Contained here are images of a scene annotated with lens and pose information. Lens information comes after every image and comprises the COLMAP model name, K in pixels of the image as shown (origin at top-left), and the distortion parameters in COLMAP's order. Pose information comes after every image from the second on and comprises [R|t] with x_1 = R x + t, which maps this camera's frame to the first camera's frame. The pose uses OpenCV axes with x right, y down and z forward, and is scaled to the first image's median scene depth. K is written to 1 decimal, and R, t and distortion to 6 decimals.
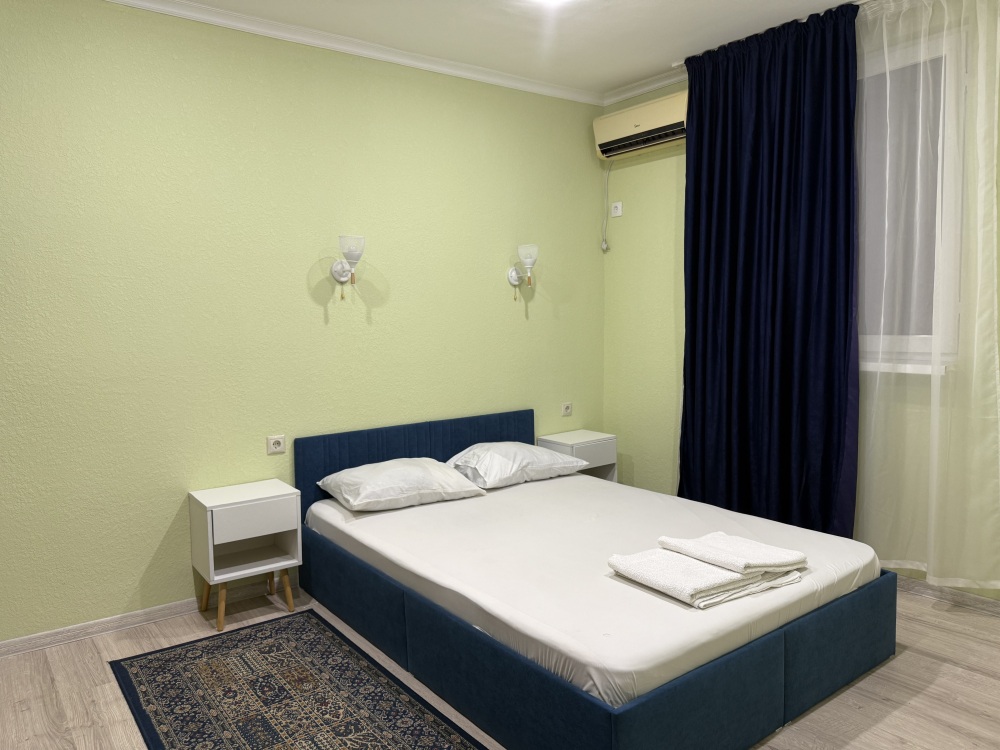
lens RADIAL K [[709.6, 0, 501.5], [0, 709.6, 374.7], [0, 0, 1]] dist [0.011082, -0.042900]
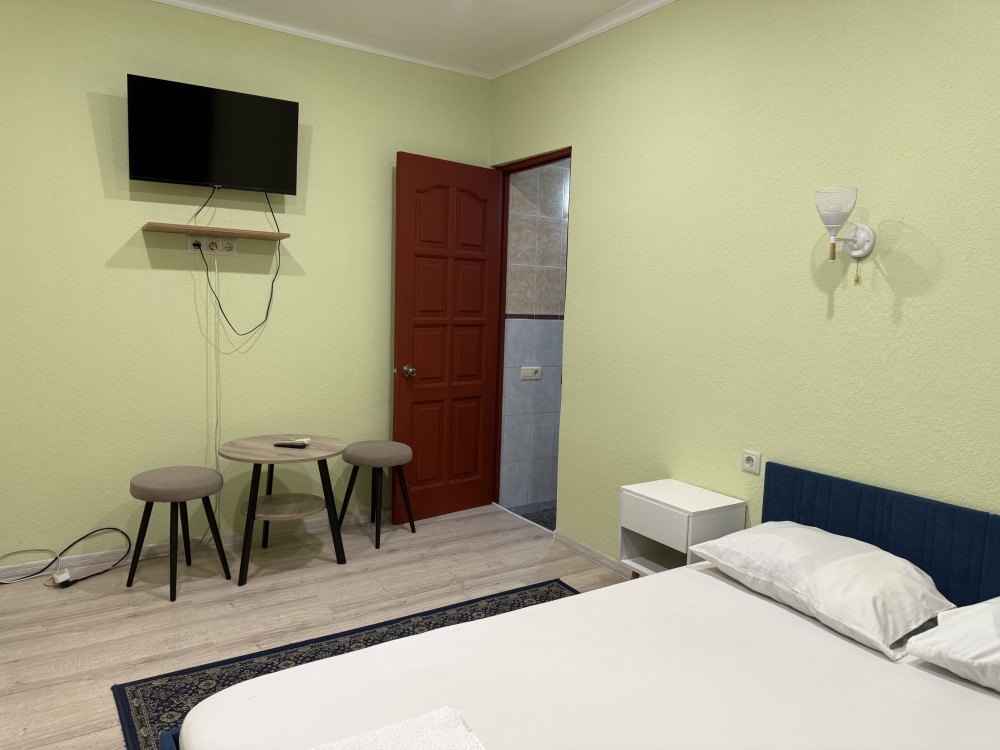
lens RADIAL K [[709.6, 0, 500.5], [0, 709.6, 376.6], [0, 0, 1]] dist [0.011082, -0.042900]
pose [[-0.102061, 0.115445, -0.988057, 0.492307], [-0.112906, 0.985481, 0.126807, -0.066973], [0.988350, 0.124500, -0.087545, 0.745394]]
